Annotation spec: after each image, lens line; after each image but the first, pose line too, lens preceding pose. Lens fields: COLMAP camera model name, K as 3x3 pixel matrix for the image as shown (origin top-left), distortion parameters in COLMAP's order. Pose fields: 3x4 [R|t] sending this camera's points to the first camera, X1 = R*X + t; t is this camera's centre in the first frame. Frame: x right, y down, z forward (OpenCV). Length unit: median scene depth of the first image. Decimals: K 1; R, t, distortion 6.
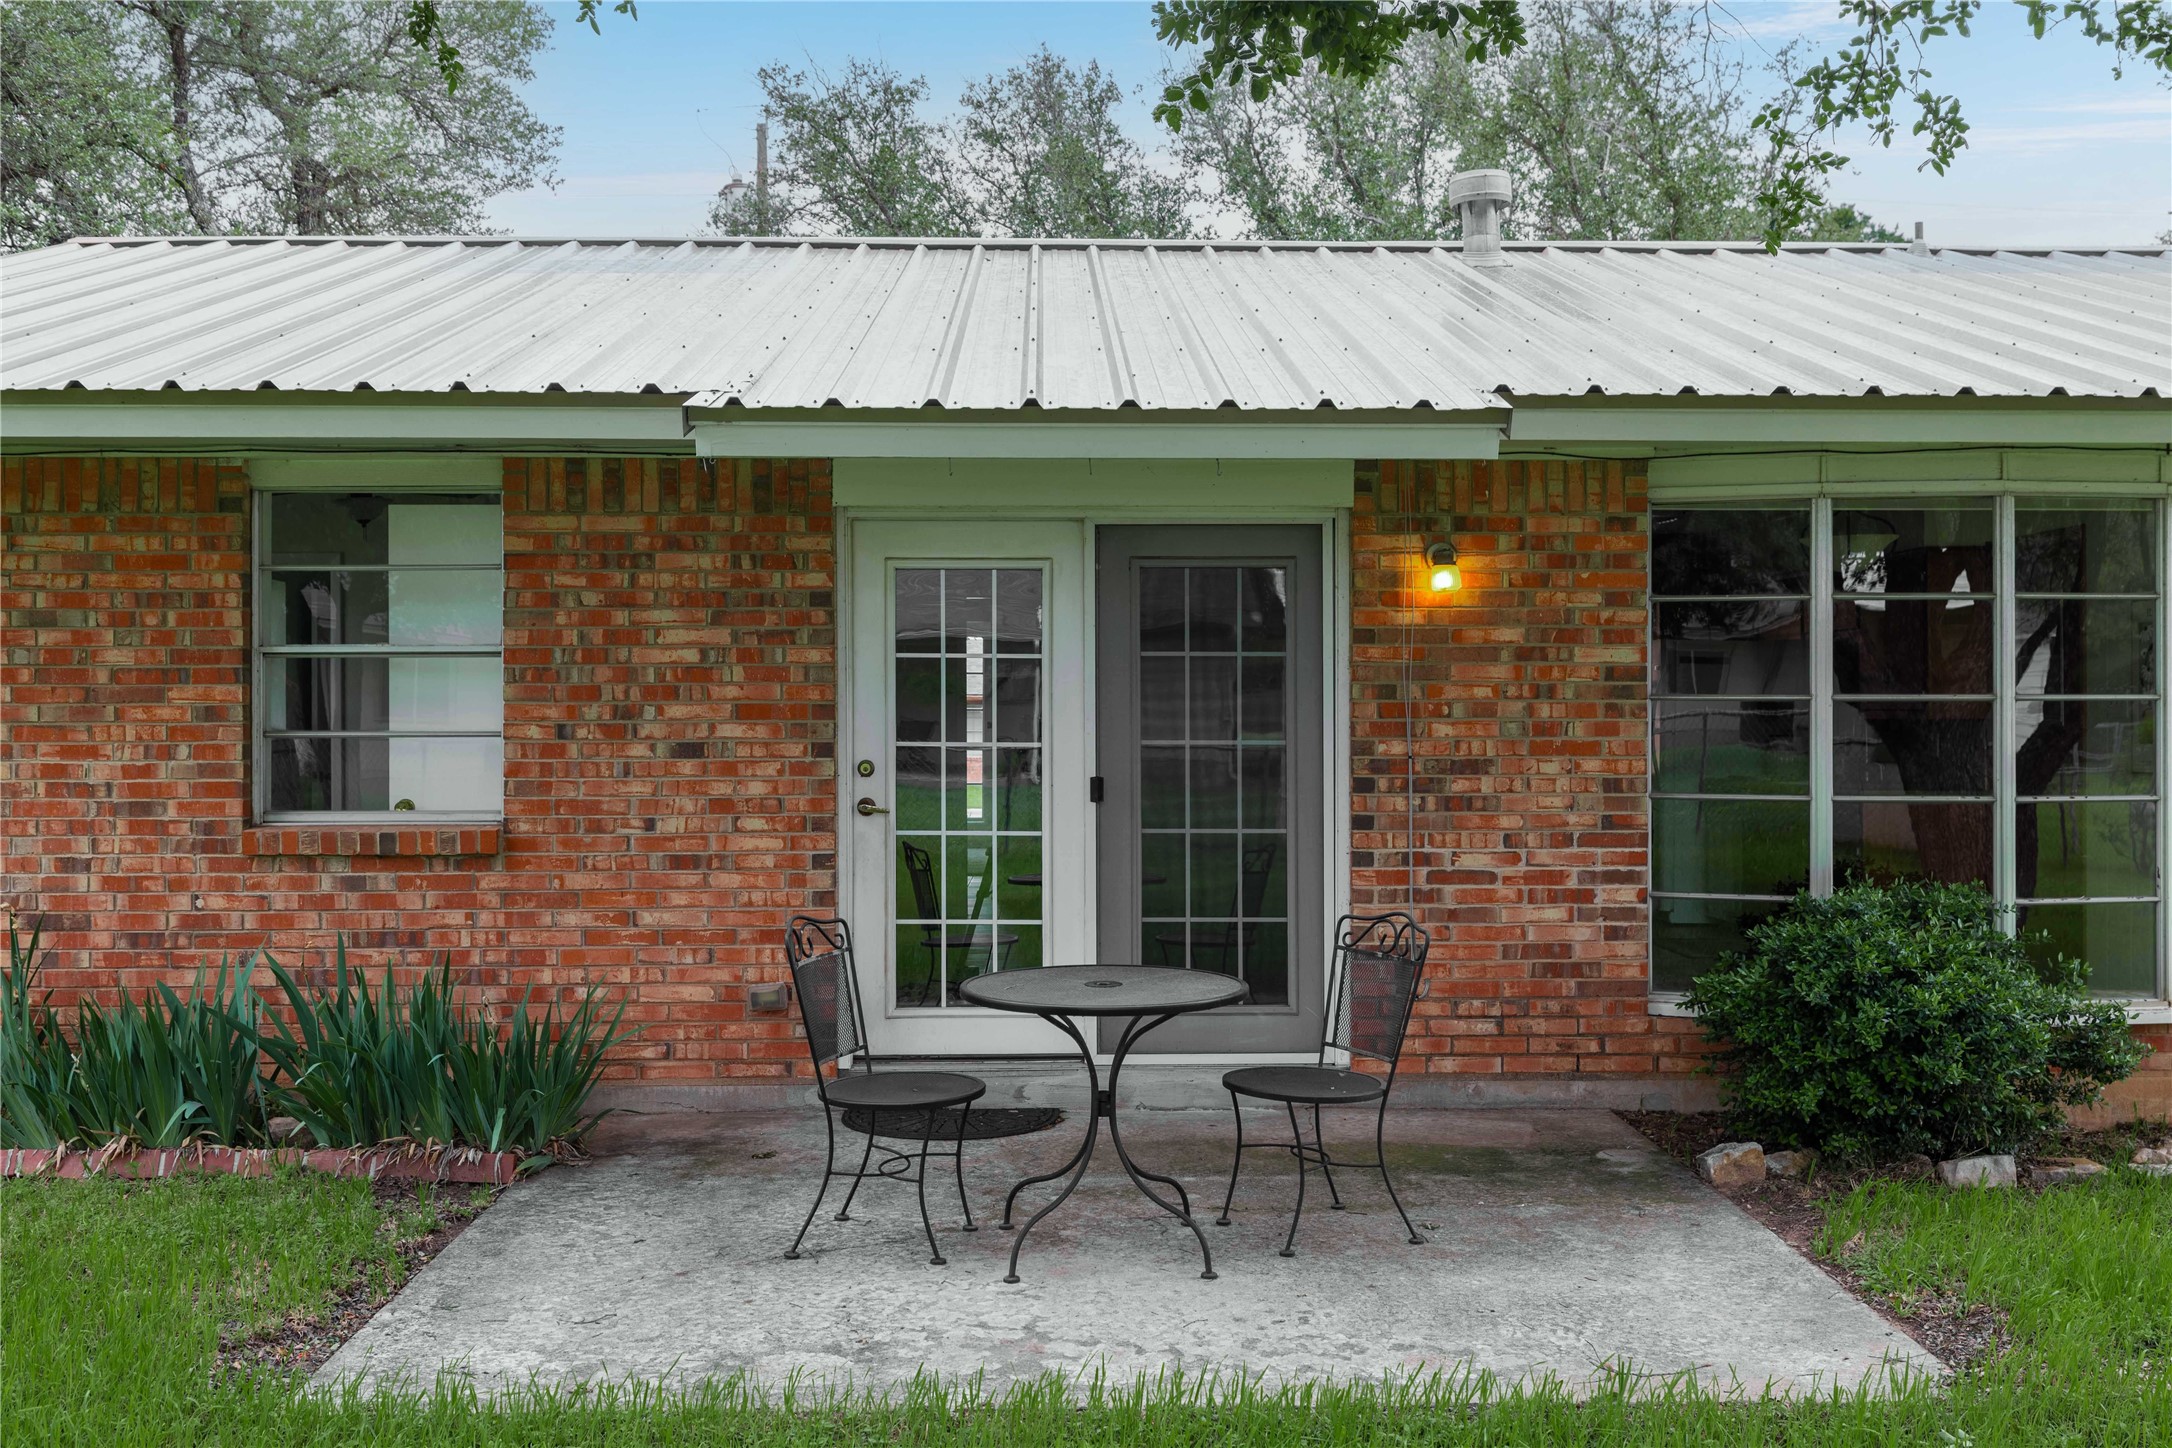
lens RADIAL K [[2107.3, 0, 1086.0], [0, 2107.3, 724.0], [0, 0, 1]] dist [0.006874, -0.027899]
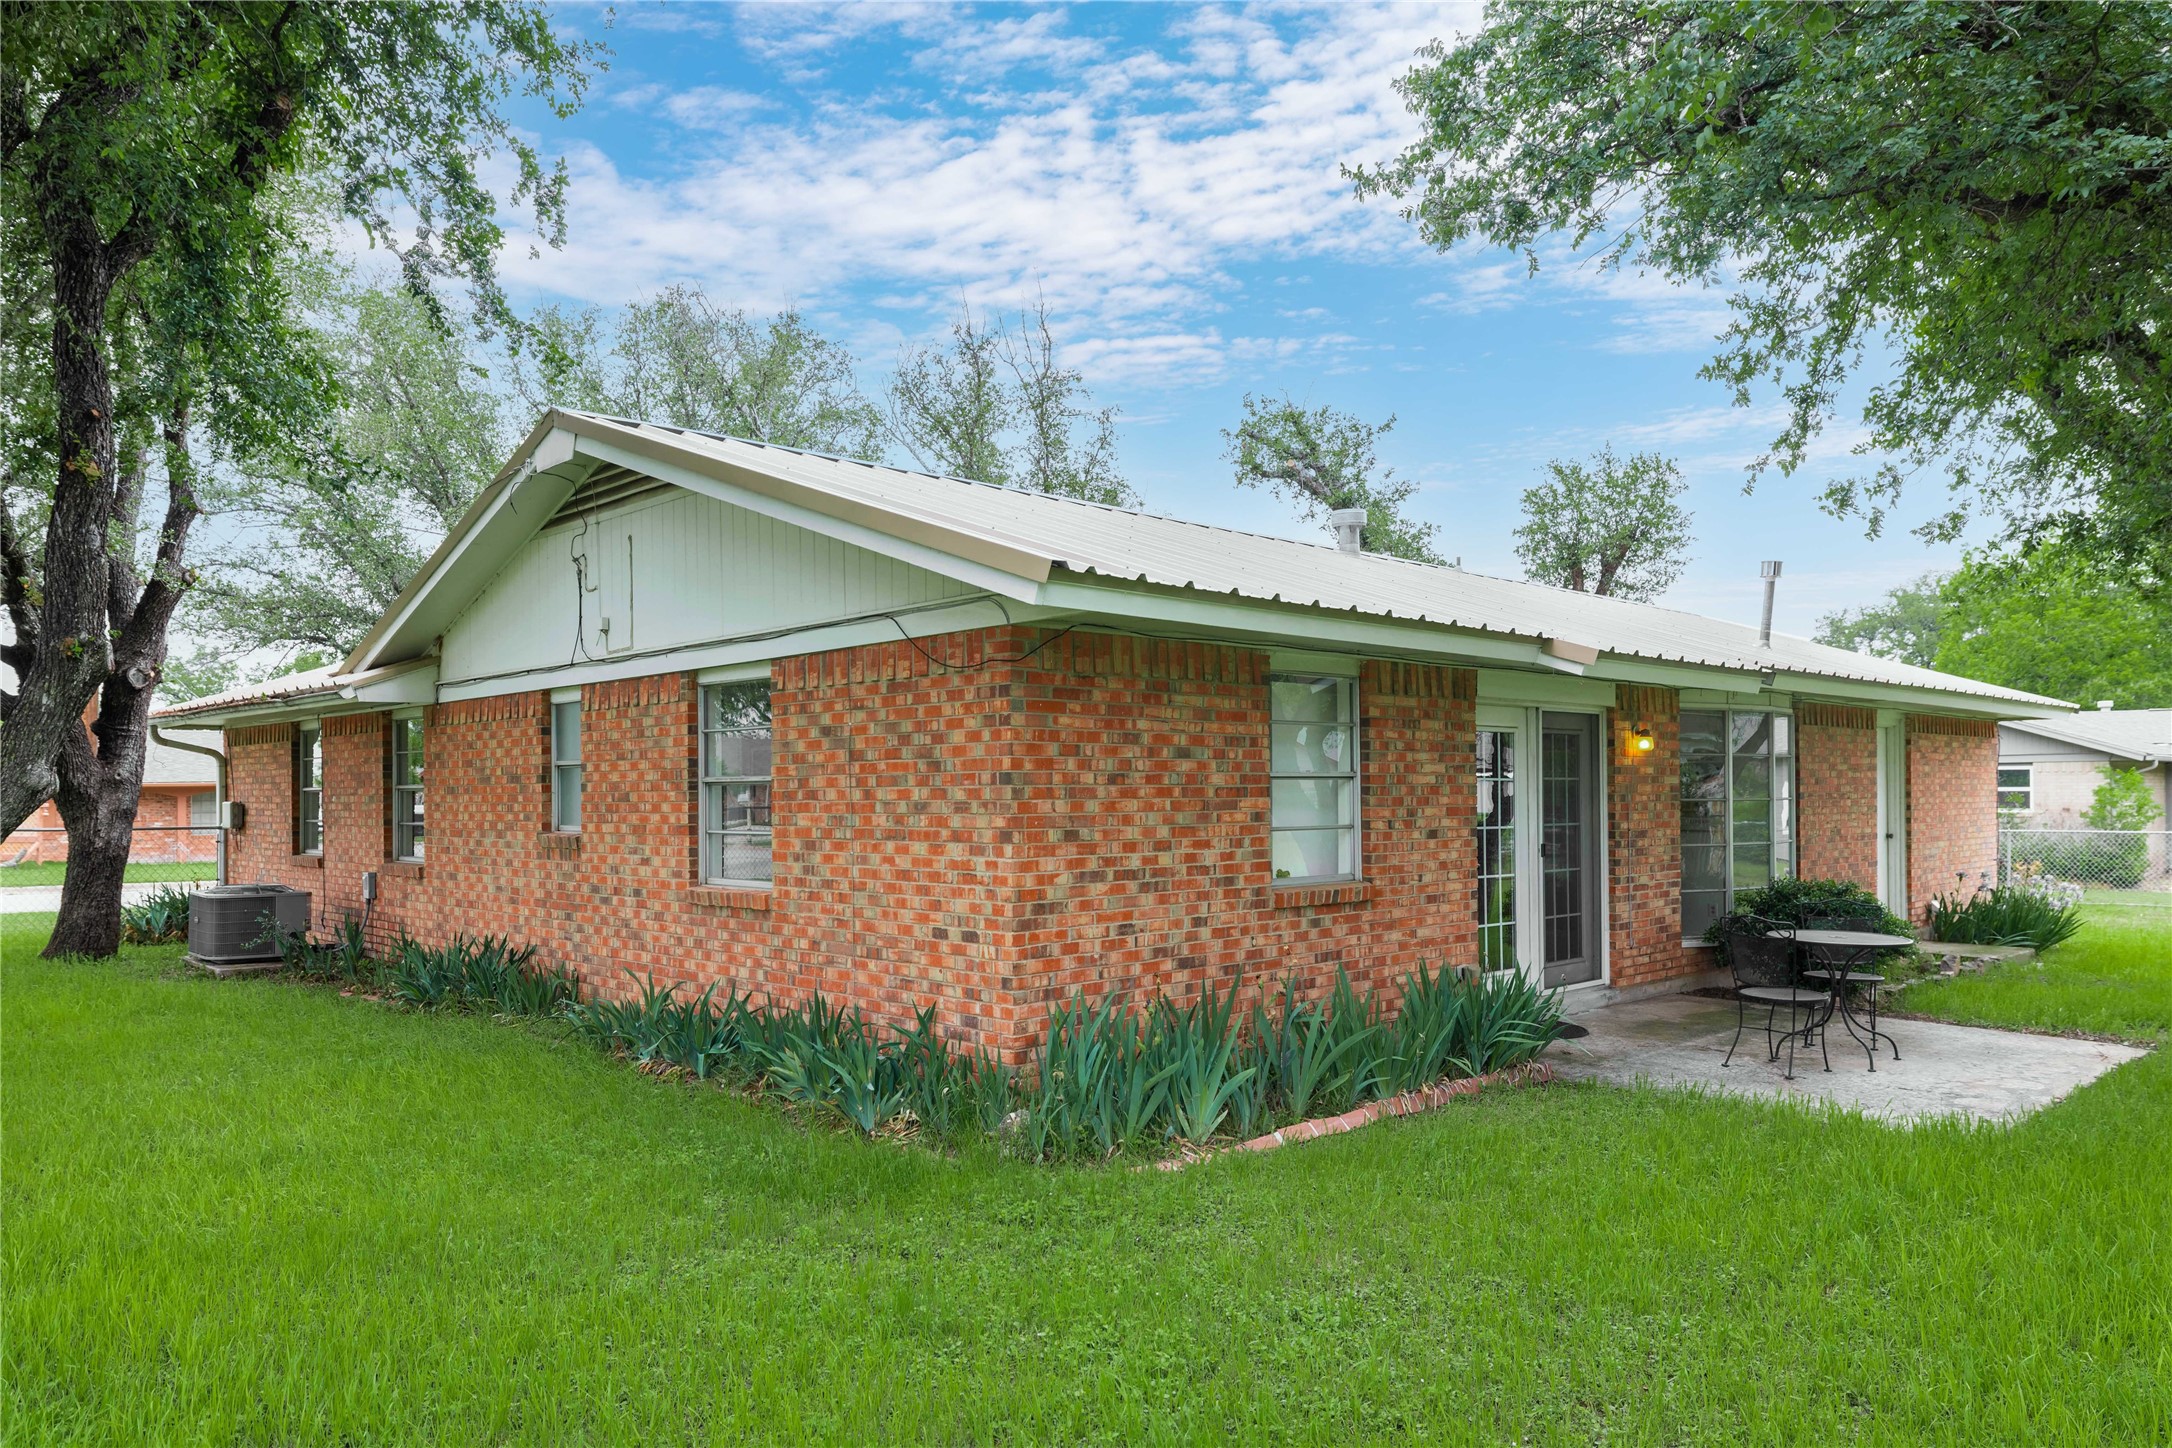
lens RADIAL K [[1501.5, 0, 1085.6], [0, 1501.5, 782.9], [0, 0, 1]] dist [0.005471, 0.000774]
pose [[0.736489, 0.001496, 0.676448, -1.233079], [0.007034, 0.999927, -0.009869, -0.019440], [-0.676413, 0.012027, 0.736425, 0.284800]]
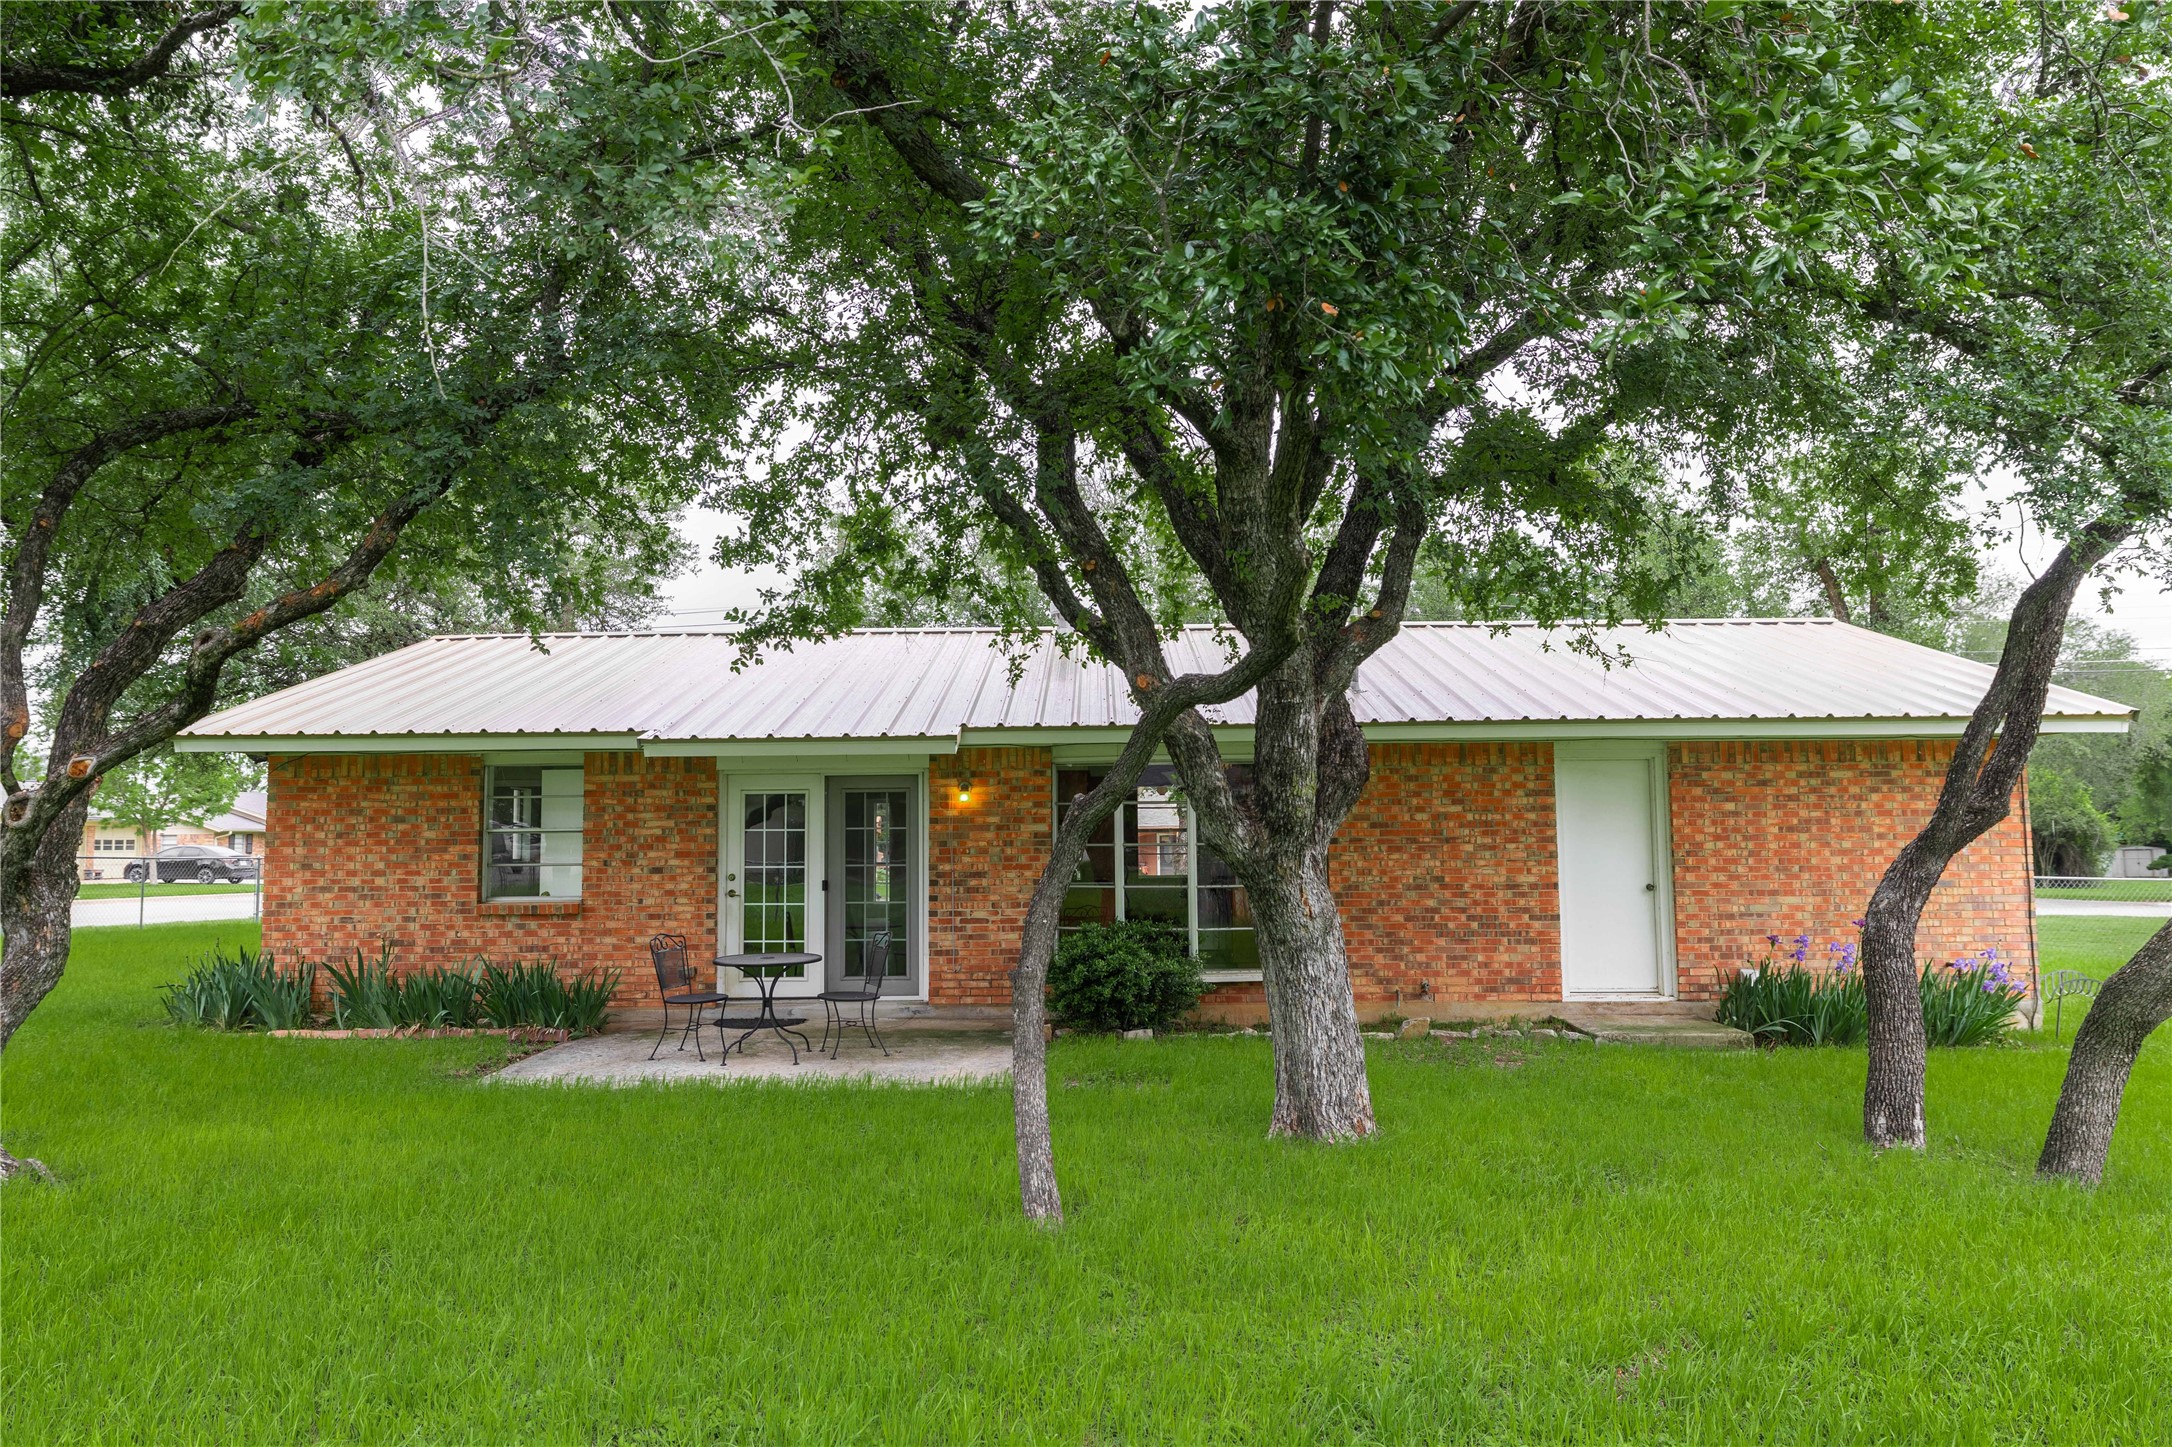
lens RADIAL K [[1405.2, 0, 1086.0], [0, 1405.2, 723.5], [0, 0, 1]] dist [-0.000294, -0.002286]
pose [[0.998985, -0.012528, -0.043276, 0.382225], [0.008837, 0.996388, -0.084455, -0.015428], [0.044177, 0.083987, 0.995487, -0.616185]]
